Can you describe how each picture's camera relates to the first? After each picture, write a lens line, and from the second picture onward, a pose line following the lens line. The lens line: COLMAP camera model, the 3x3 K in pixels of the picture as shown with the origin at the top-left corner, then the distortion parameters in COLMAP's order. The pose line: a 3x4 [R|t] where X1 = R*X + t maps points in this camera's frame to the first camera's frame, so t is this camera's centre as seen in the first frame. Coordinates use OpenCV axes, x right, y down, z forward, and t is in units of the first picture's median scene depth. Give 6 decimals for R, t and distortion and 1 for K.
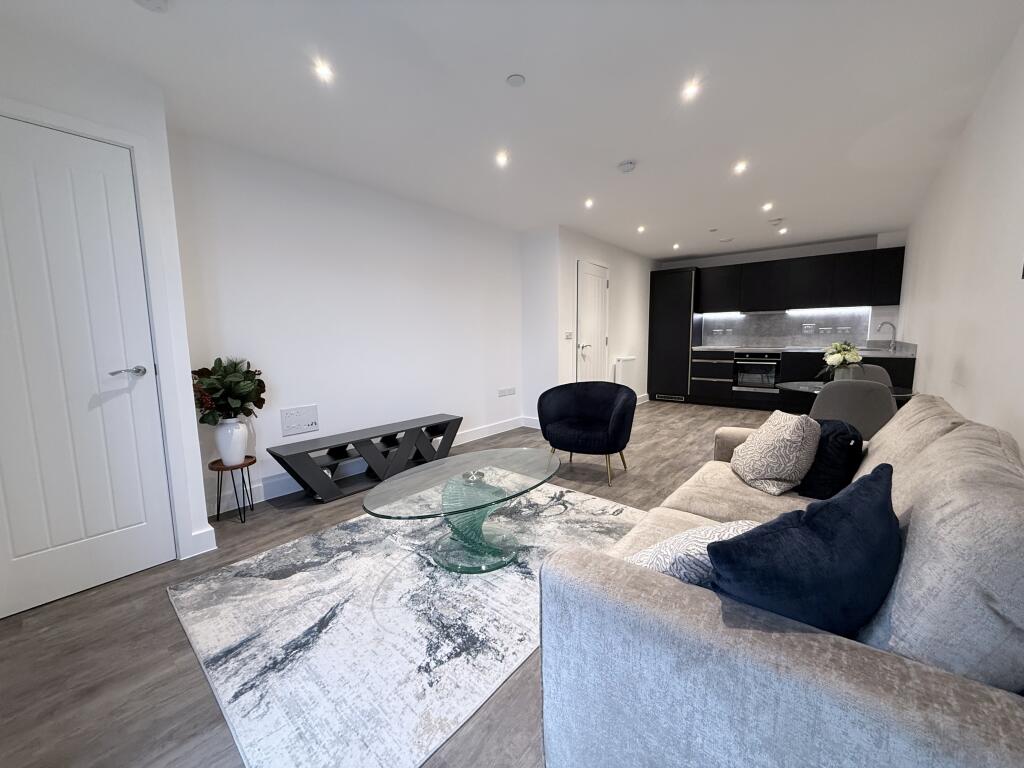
lens RADIAL K [[406.9, 0, 509.0], [0, 406.9, 384.3], [0, 0, 1]] dist [0.013881, -0.006839]
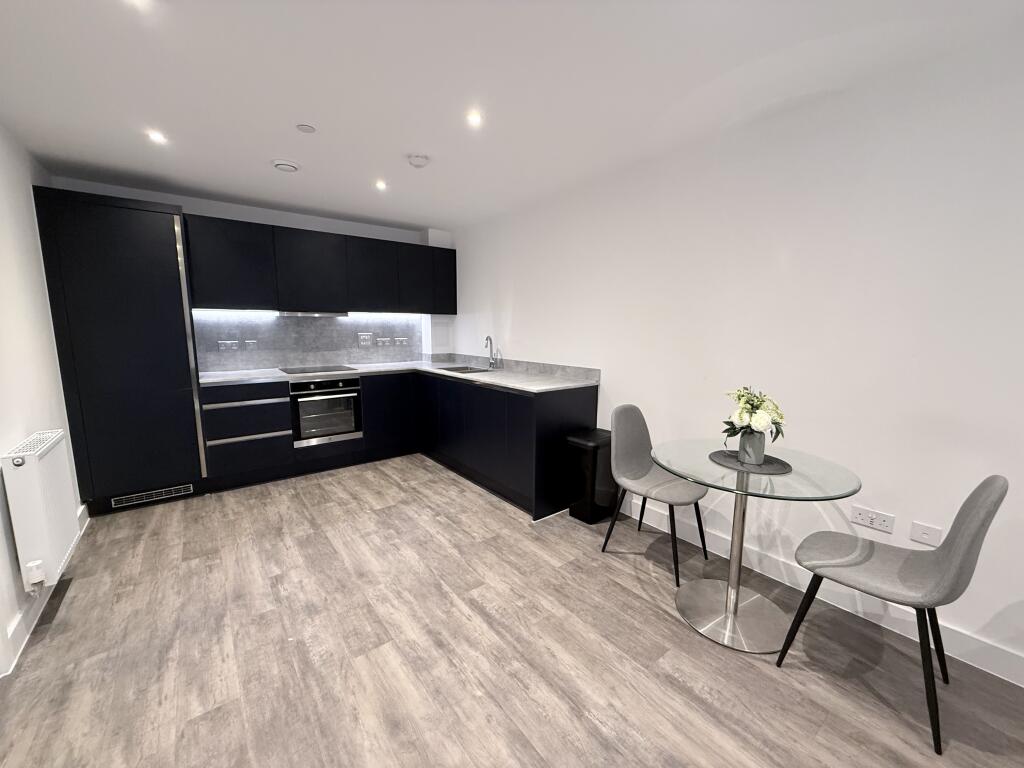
lens RADIAL K [[406.9, 0, 509.0], [0, 406.9, 384.3], [0, 0, 1]] dist [0.013881, -0.006839]
pose [[0.219756, -0.127511, 0.967186, 0.087013], [0.111111, 0.988241, 0.105041, -0.125446], [-0.969207, 0.084381, 0.231339, 0.706309]]
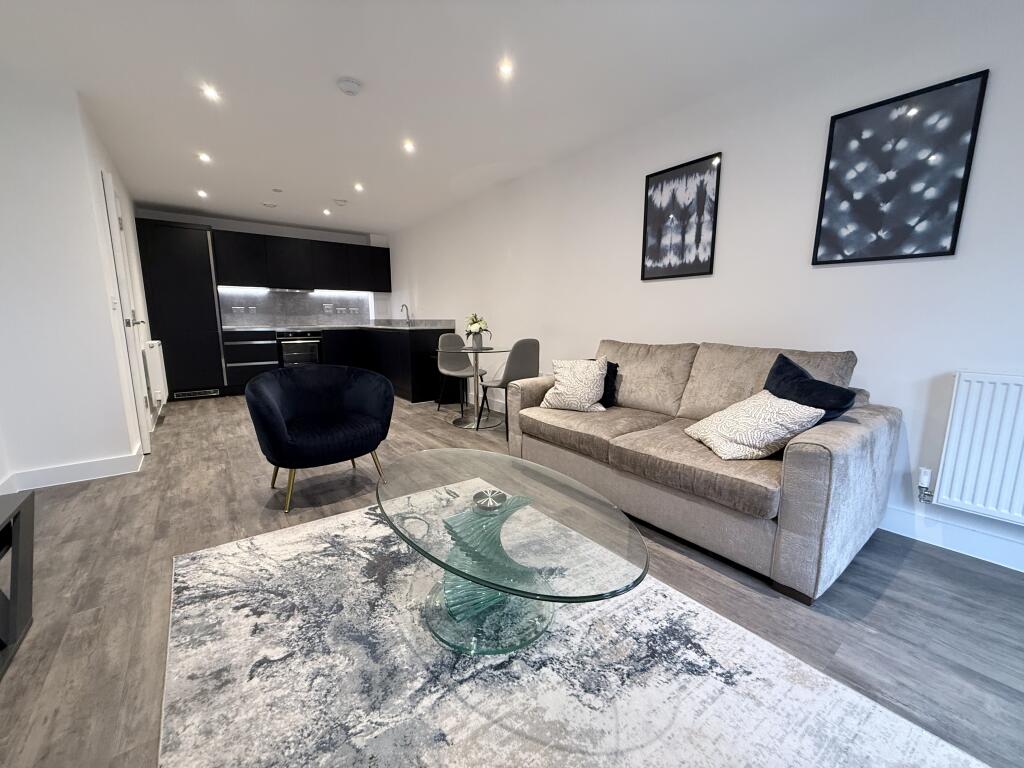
lens RADIAL K [[406.9, 0, 509.0], [0, 406.9, 384.3], [0, 0, 1]] dist [0.013881, -0.006839]
pose [[0.227571, -0.144656, 0.962957, -0.293895], [0.115089, 0.985969, 0.120914, -0.014362], [-0.966936, 0.083309, 0.241026, 0.337626]]
